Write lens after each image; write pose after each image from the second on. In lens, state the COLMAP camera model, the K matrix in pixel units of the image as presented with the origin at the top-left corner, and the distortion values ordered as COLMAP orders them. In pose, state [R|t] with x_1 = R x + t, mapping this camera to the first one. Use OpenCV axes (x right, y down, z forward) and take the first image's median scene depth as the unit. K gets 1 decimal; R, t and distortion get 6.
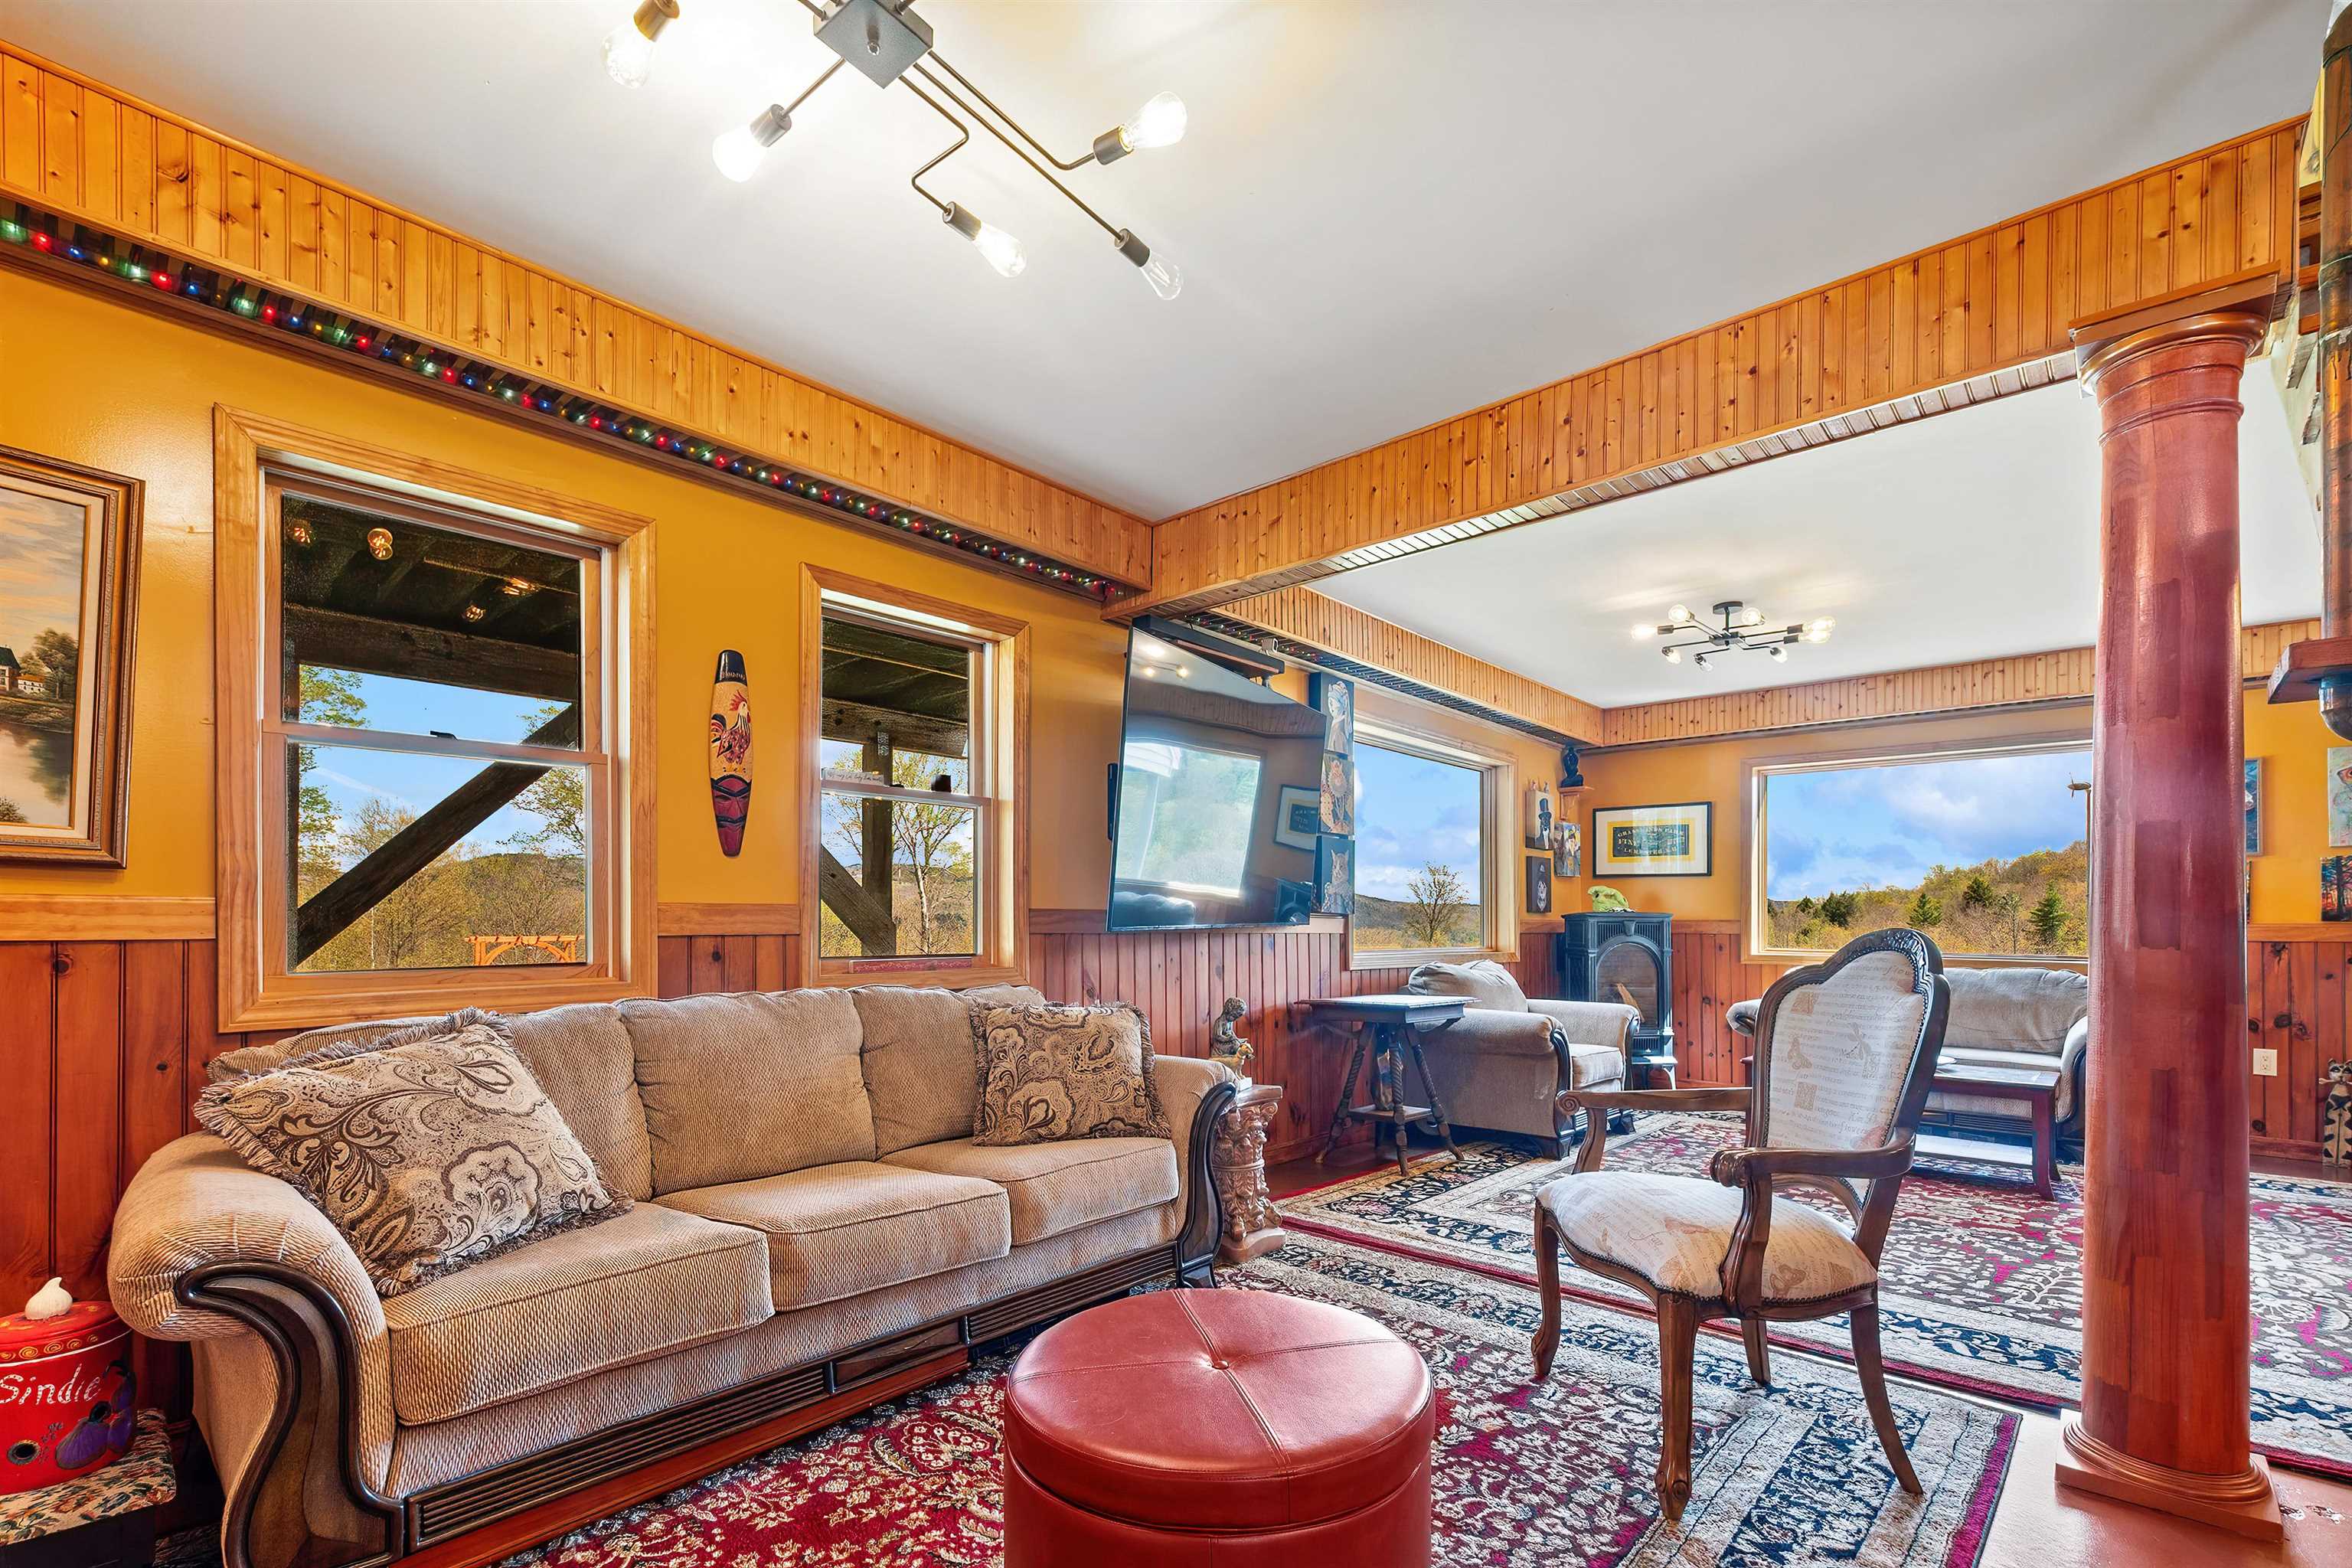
lens RADIAL K [[1053.0, 0, 1222.2], [0, 1053.0, 899.9], [0, 0, 1]] dist [0.020054, -0.005601]
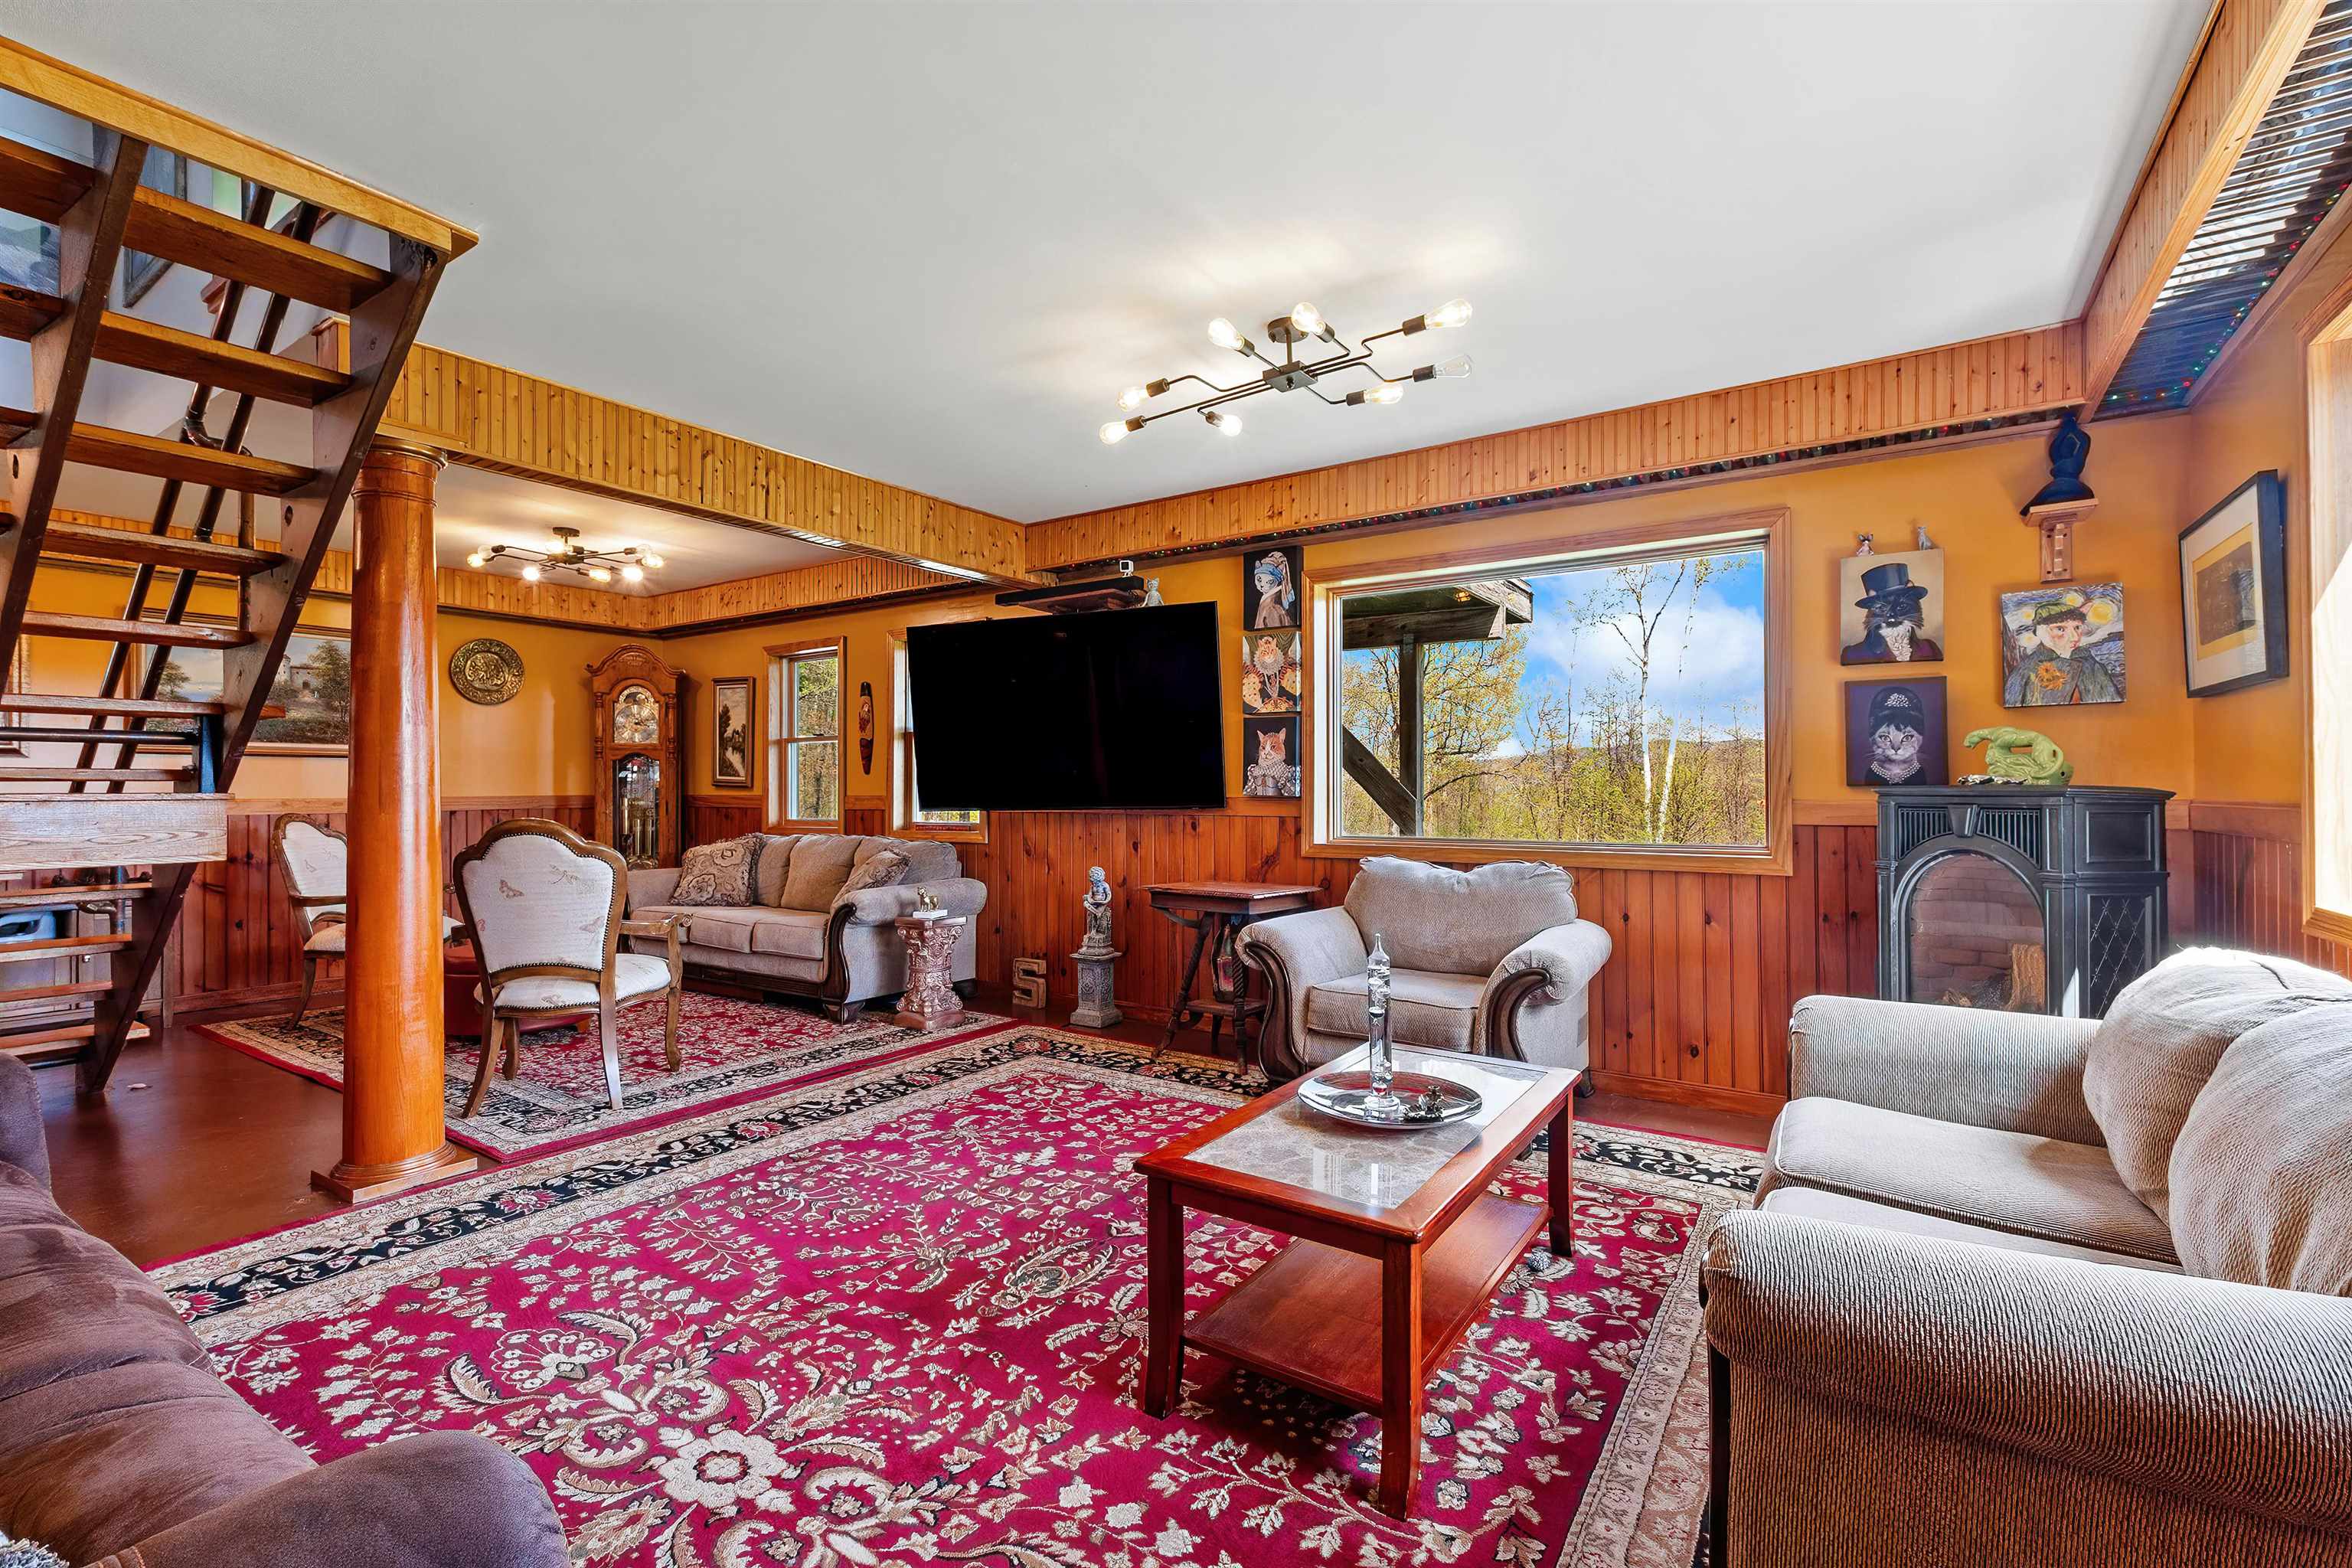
lens RADIAL K [[1053.0, 0, 1201.0], [0, 1053.0, 774.0], [0, 0, 1]] dist [0.020054, -0.005601]
pose [[0.130952, -0.024144, -0.991095, 1.016184], [0.023520, 0.999498, -0.021241, 0.011282], [0.991110, -0.020529, 0.131454, 0.784179]]
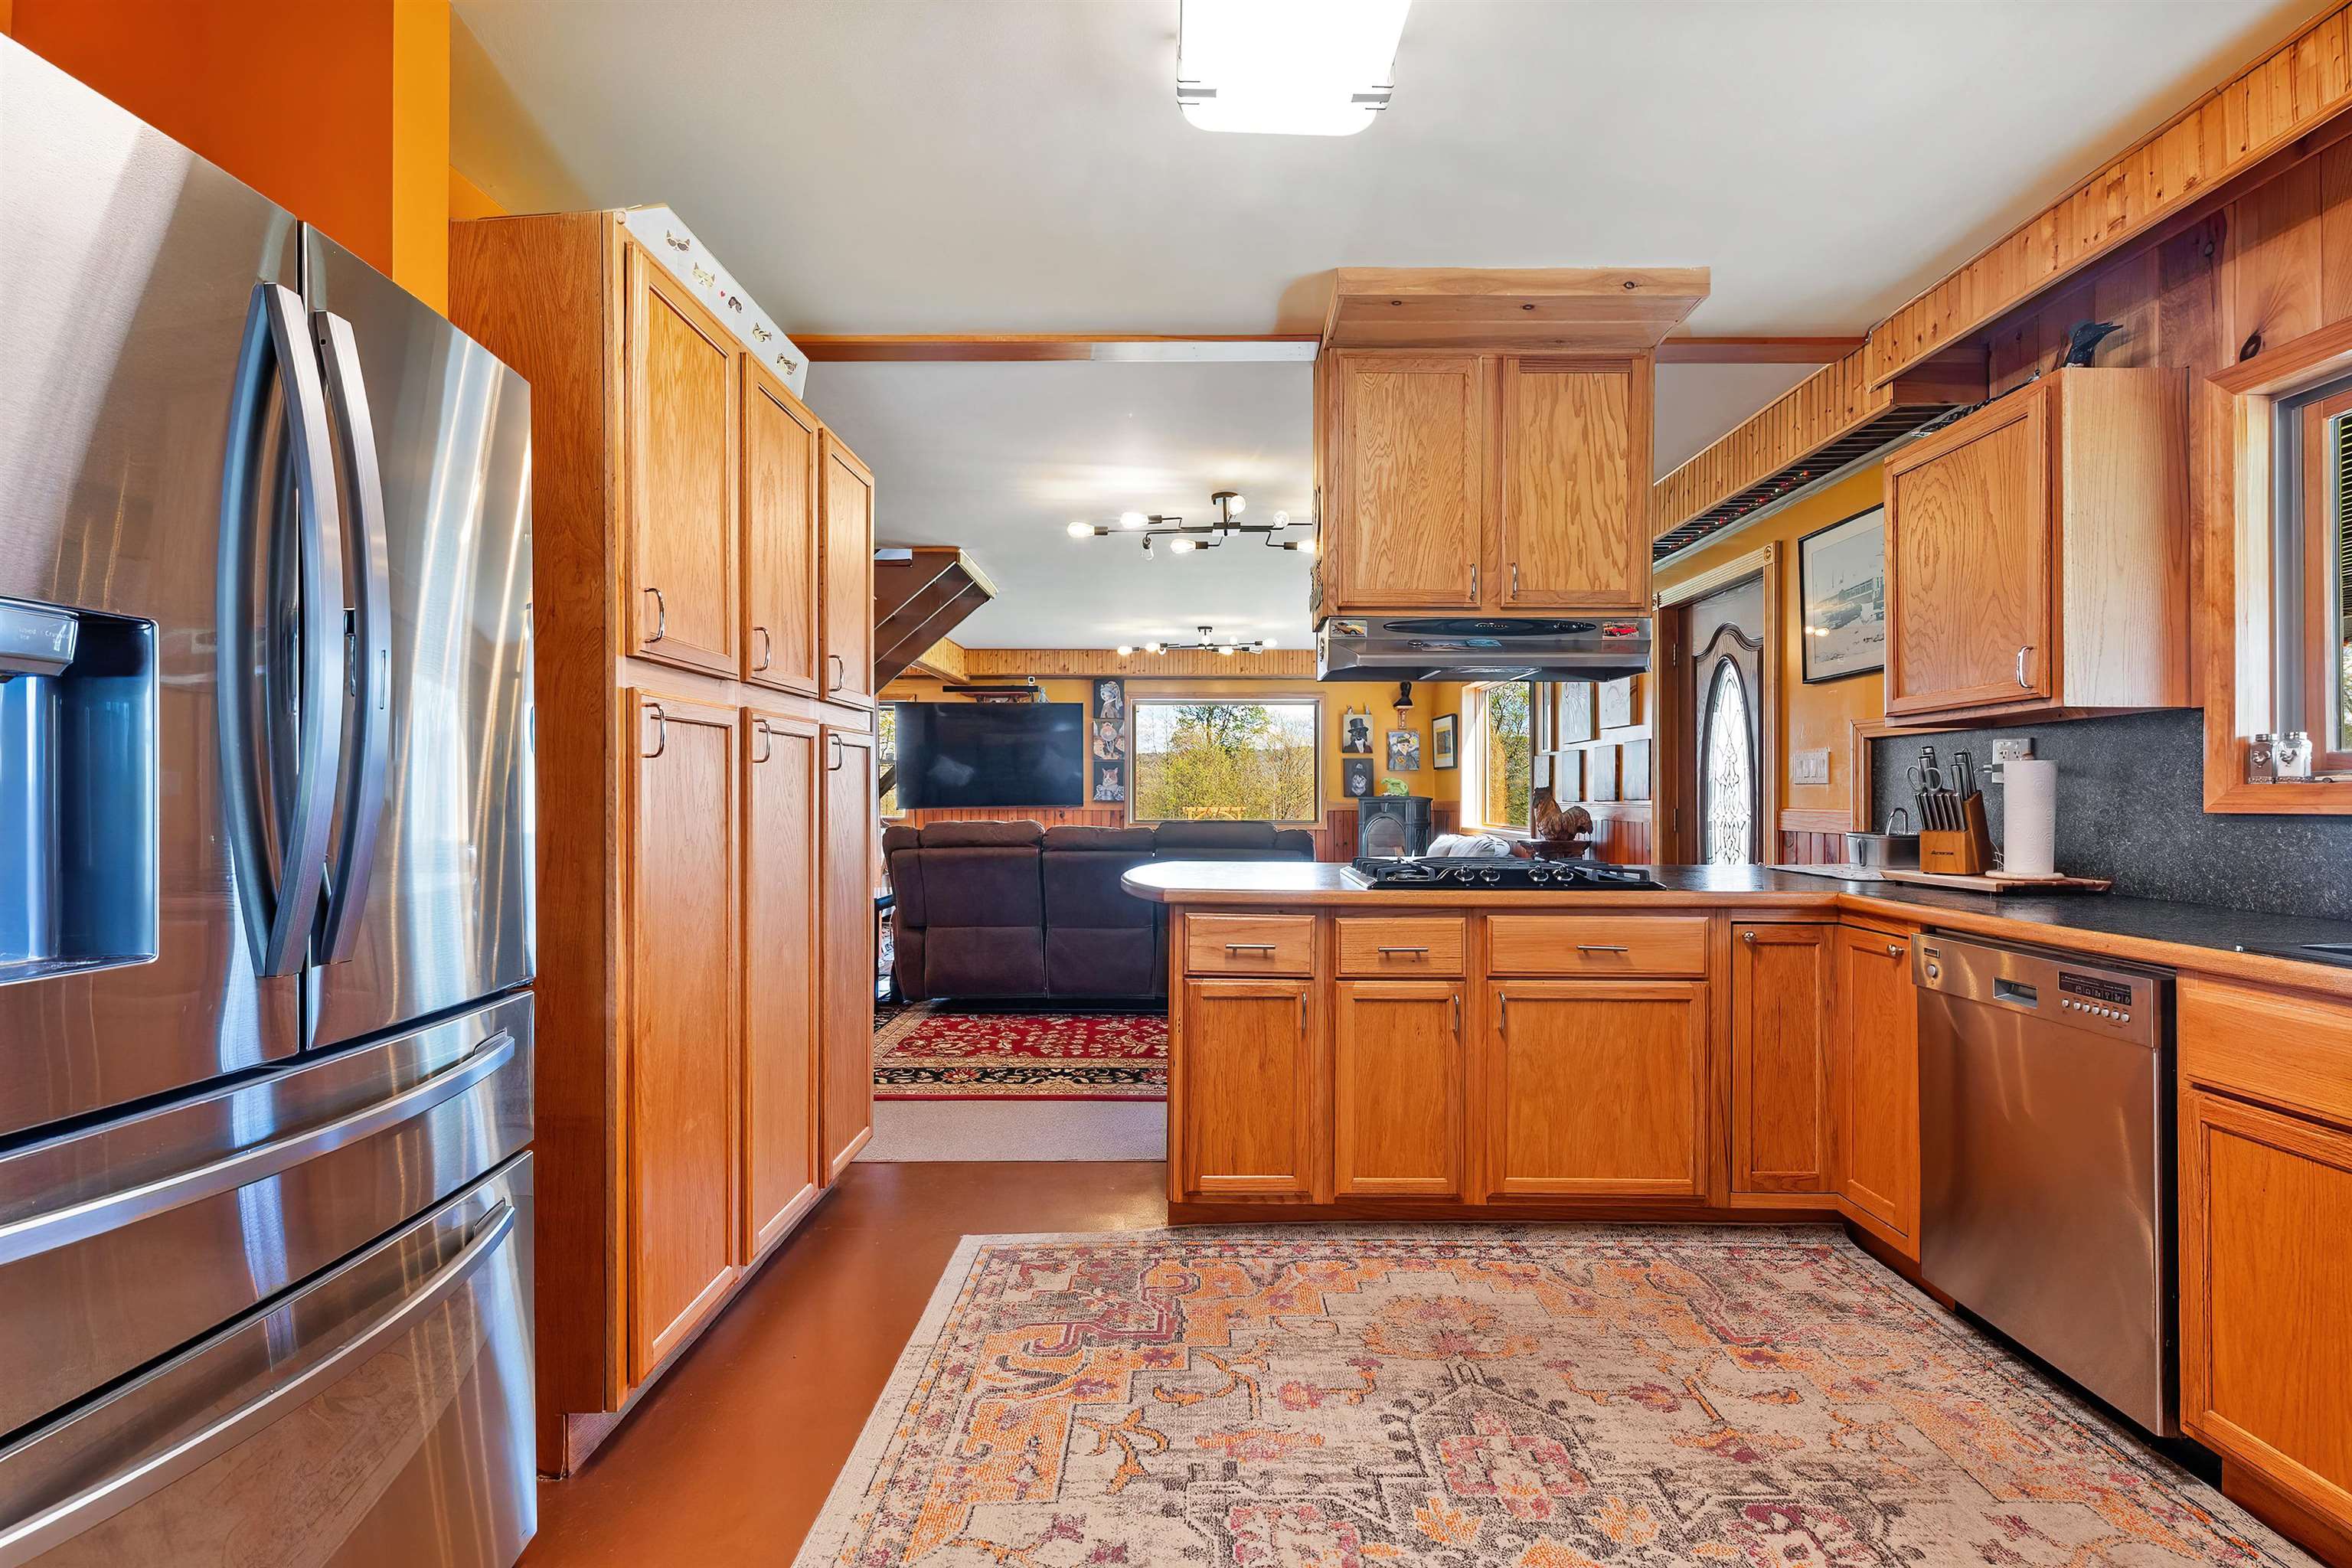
lens RADIAL K [[1053.0, 0, 1236.0], [0, 1053.0, 790.5], [0, 0, 1]] dist [0.020054, -0.005601]
pose [[0.672507, -0.014446, -0.739950, 1.676581], [0.021405, 0.999771, -0.000064, -0.000186], [0.739781, -0.015795, 0.672662, -0.149795]]
